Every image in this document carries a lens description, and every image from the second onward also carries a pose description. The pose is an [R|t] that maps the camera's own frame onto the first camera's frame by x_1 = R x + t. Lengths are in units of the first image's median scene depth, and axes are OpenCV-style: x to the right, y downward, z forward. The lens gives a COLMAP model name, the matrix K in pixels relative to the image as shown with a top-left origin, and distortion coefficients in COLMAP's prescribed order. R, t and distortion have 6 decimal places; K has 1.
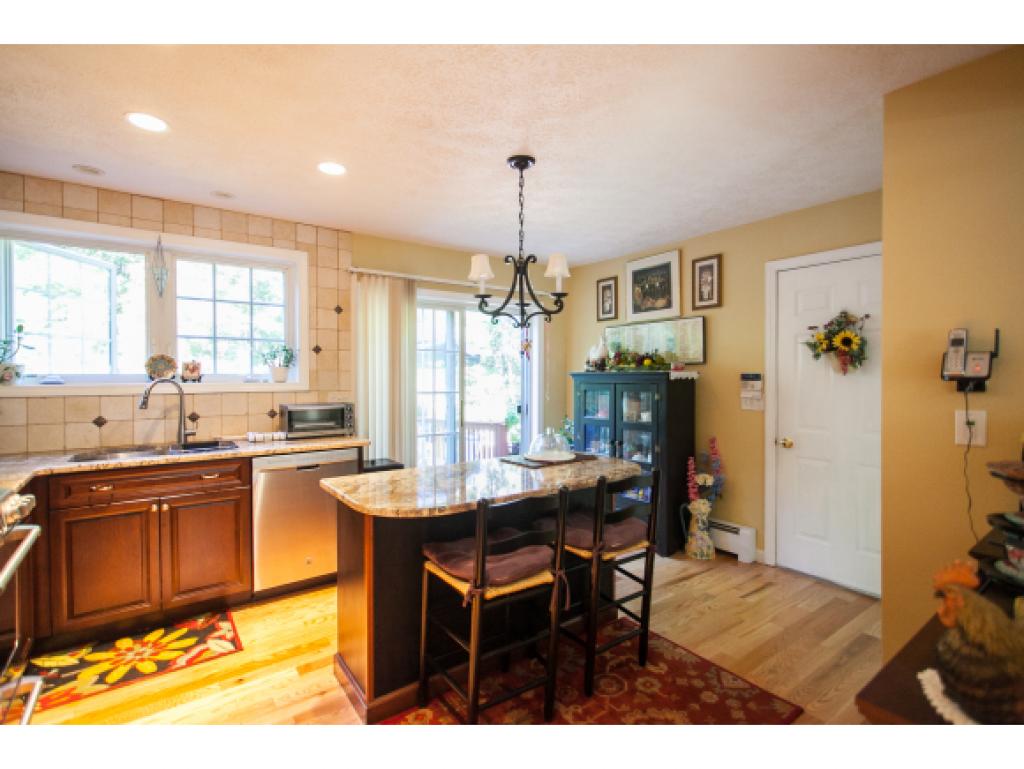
lens RADIAL K [[485.2, 0, 508.9], [0, 485.2, 382.6], [0, 0, 1]] dist [-0.004089, 0.000613]
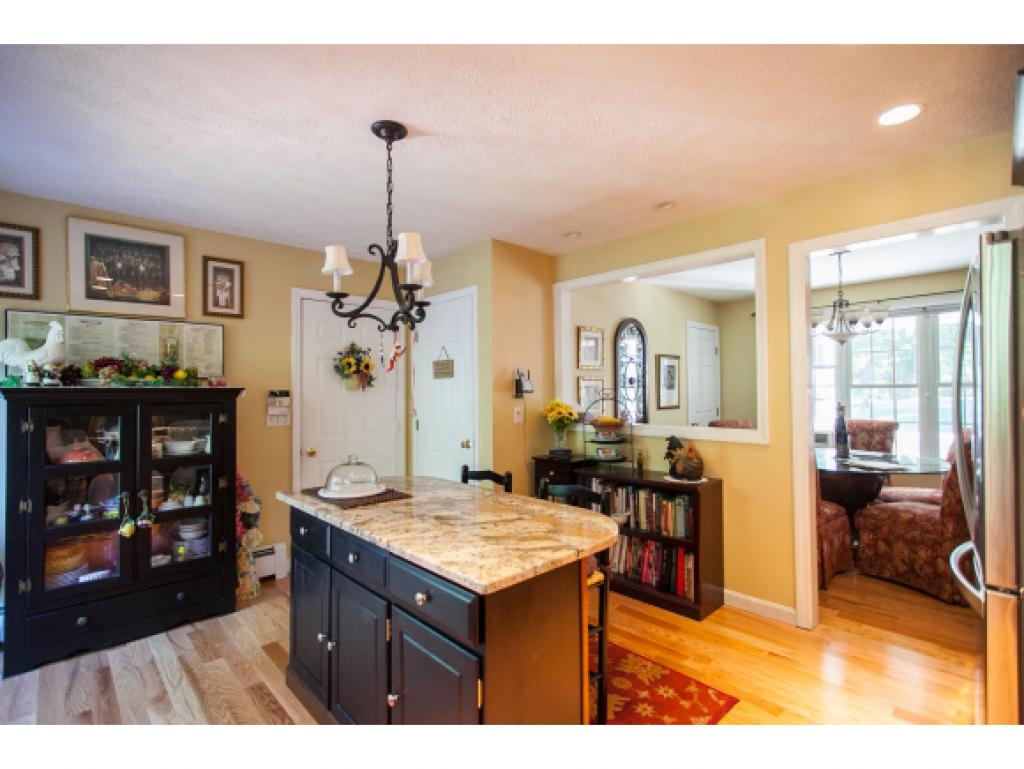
lens RADIAL K [[485.2, 0, 508.5], [0, 485.2, 386.1], [0, 0, 1]] dist [-0.004089, 0.000613]
pose [[-0.133544, 0.017552, 0.990888, -0.540141], [0.023644, 0.999615, -0.014520, -0.001369], [-0.990761, 0.021490, -0.133907, 0.614342]]
